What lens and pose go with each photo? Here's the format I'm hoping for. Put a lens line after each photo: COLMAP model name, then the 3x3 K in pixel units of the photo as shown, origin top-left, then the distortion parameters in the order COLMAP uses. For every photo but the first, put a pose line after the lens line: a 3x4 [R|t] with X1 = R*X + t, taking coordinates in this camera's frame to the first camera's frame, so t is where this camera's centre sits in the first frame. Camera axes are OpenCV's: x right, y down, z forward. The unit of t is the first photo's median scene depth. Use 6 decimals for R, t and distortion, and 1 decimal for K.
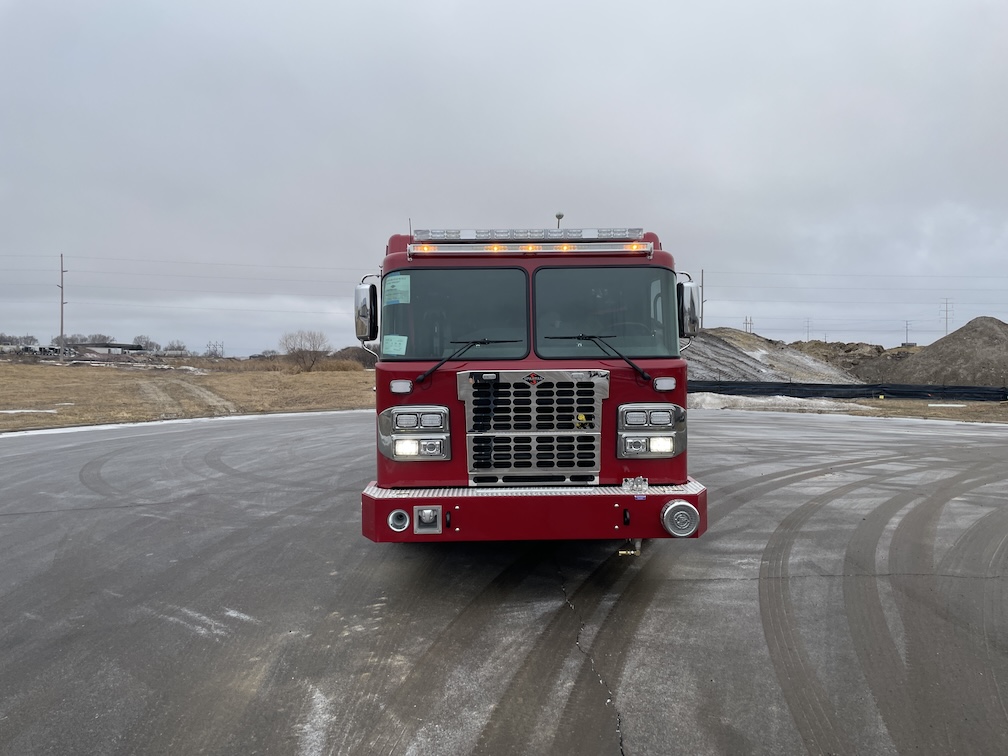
lens RADIAL K [[787.9, 0, 501.6], [0, 787.9, 347.1], [0, 0, 1]] dist [0.007863, -0.004144]
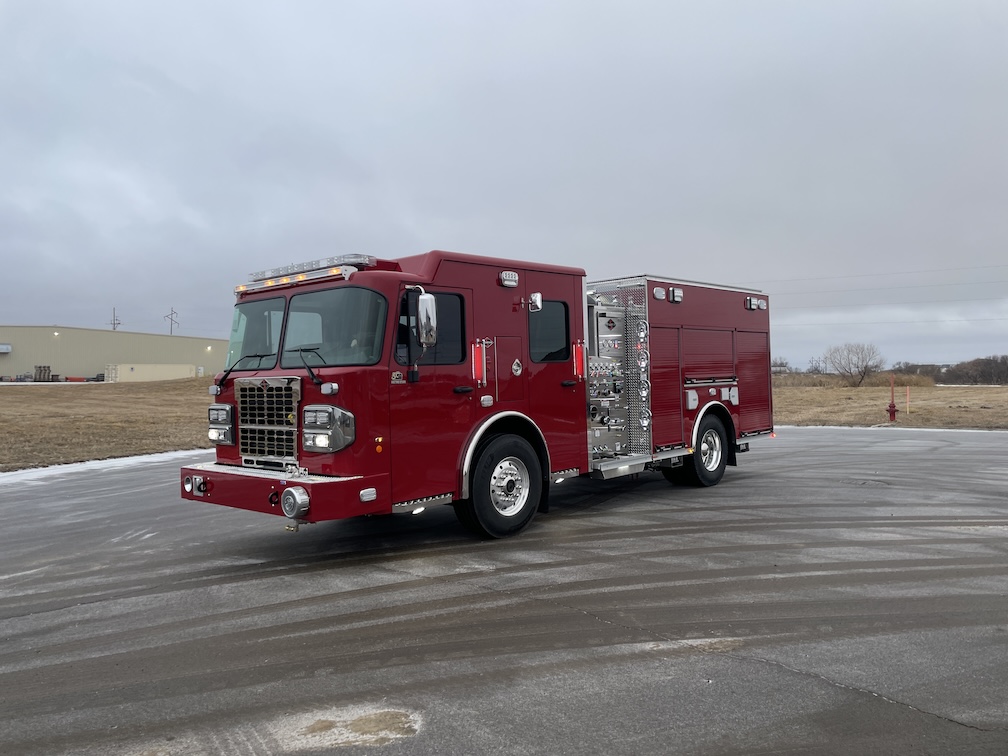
lens RADIAL K [[787.9, 0, 501.6], [0, 787.9, 347.1], [0, 0, 1]] dist [0.007863, -0.004144]
pose [[0.732399, -0.033520, -0.680050, 1.188031], [0.019531, 0.999411, -0.028227, 0.023437], [0.680595, 0.007391, 0.732622, 0.326645]]
